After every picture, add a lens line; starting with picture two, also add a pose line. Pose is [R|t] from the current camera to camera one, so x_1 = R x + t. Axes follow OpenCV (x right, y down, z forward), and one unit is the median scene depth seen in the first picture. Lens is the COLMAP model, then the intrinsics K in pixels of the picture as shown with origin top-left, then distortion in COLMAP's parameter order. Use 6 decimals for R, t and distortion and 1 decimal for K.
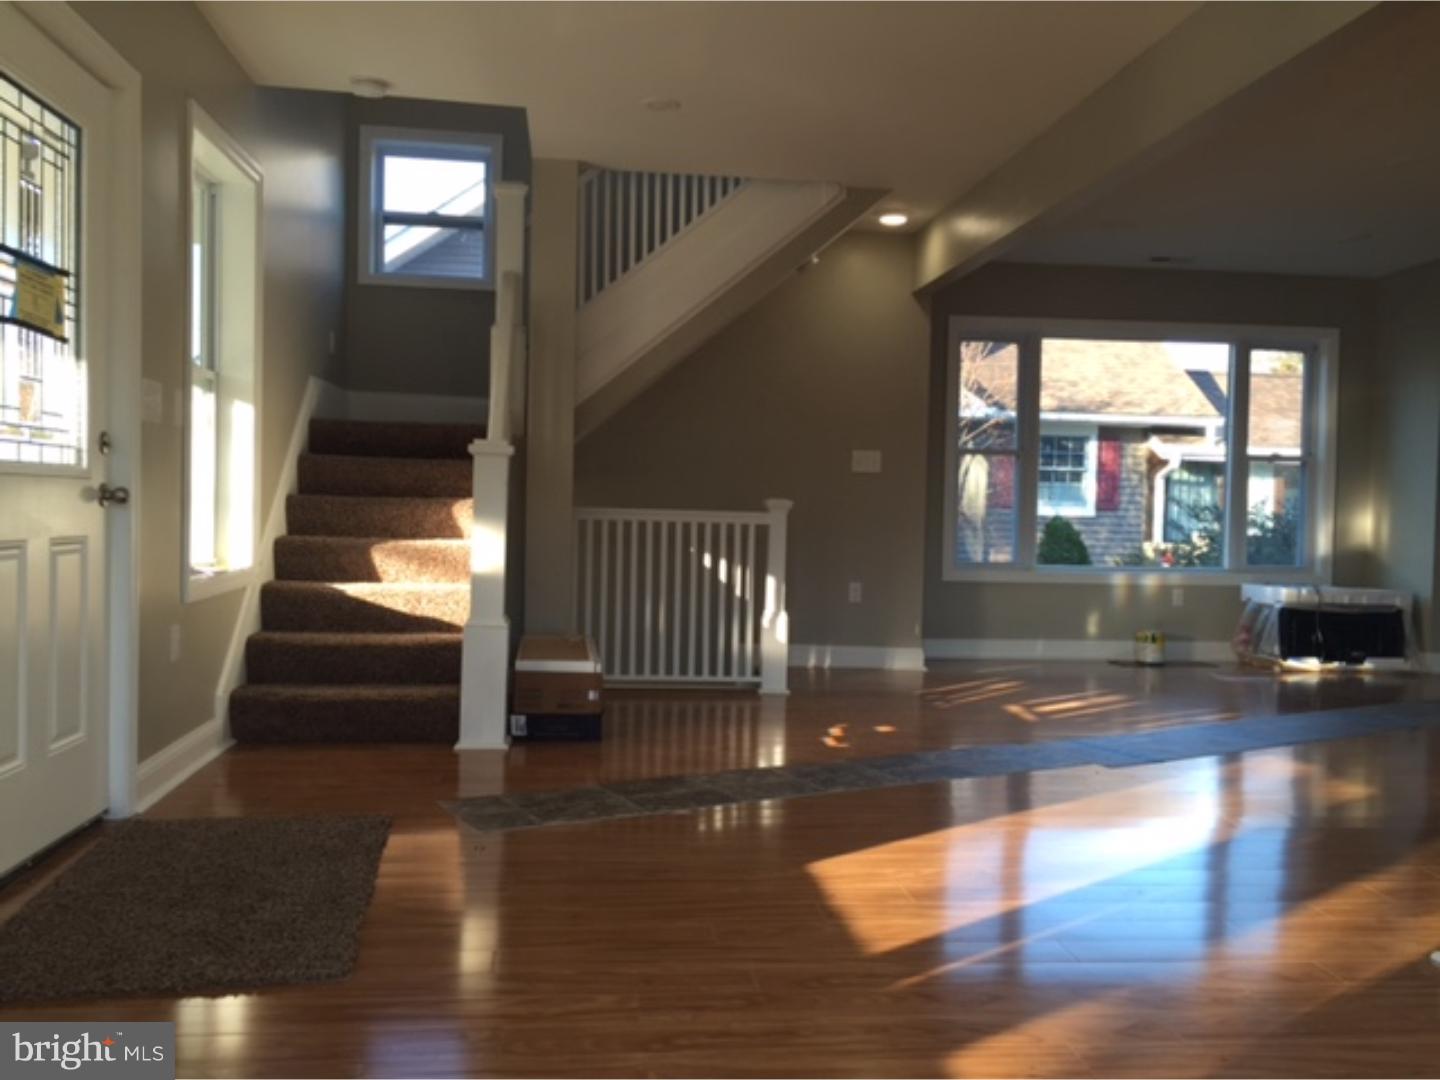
lens RADIAL K [[1236.4, 0, 720.0], [0, 1236.4, 540.0], [0, 0, 1]] dist [0.054602, -0.004537]
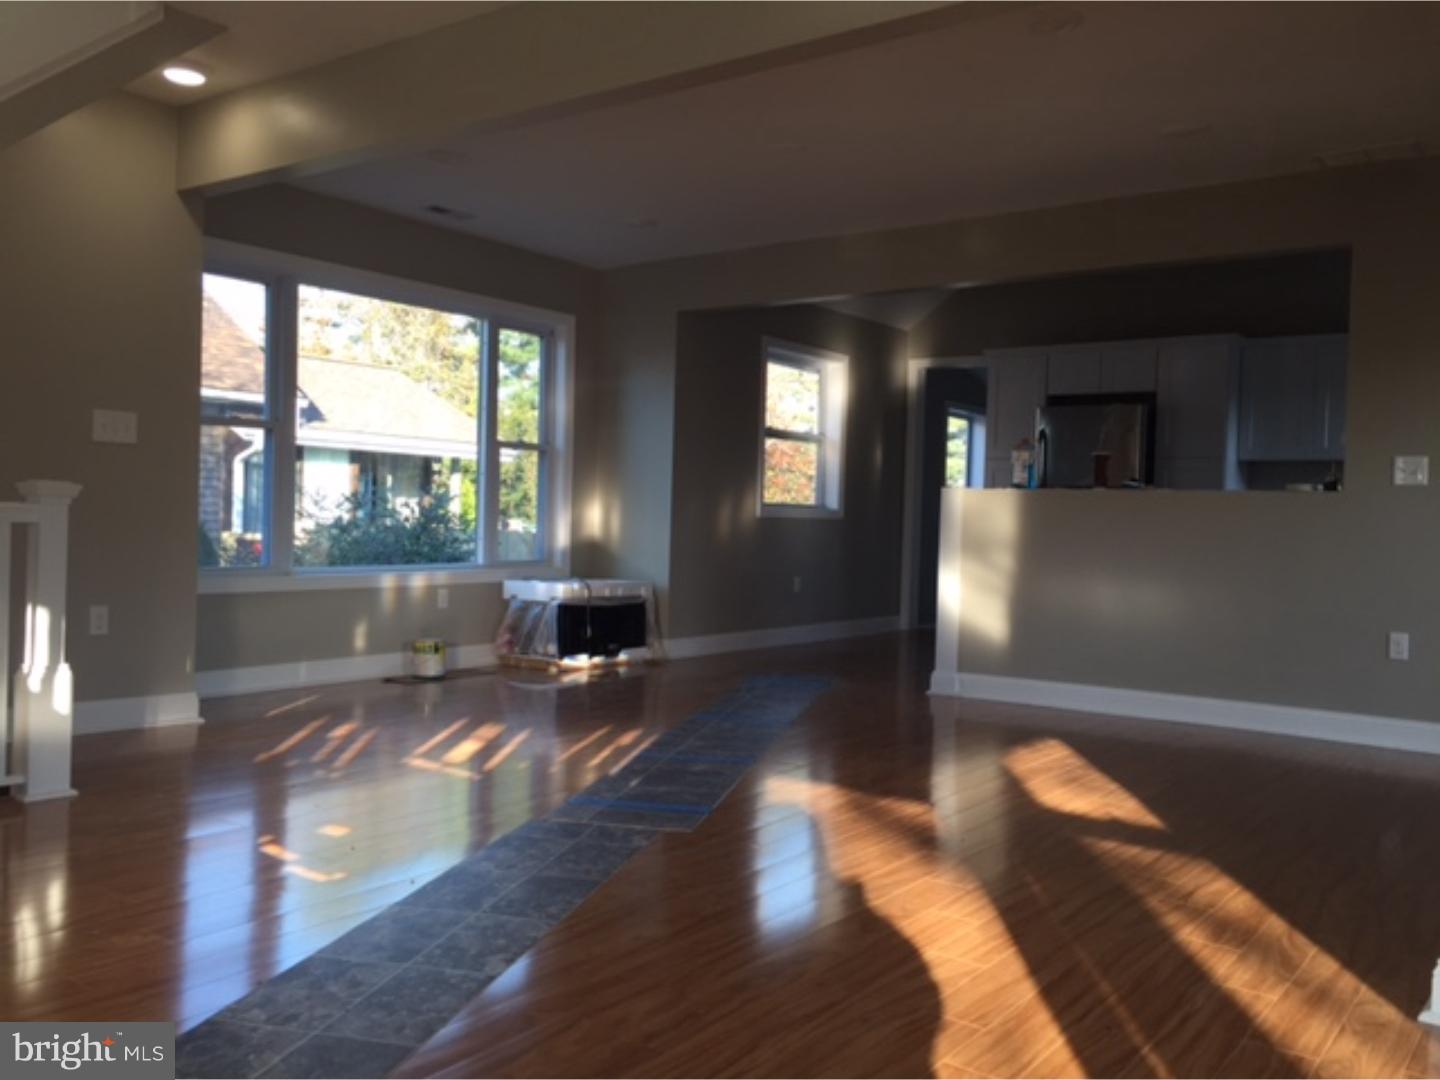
lens RADIAL K [[1236.4, 0, 720.0], [0, 1236.4, 540.0], [0, 0, 1]] dist [0.054602, -0.004537]
pose [[0.685875, -0.019039, 0.727470, -0.142346], [0.009617, 0.999808, 0.017100, -0.009168], [-0.727655, -0.004733, 0.685926, 0.262196]]
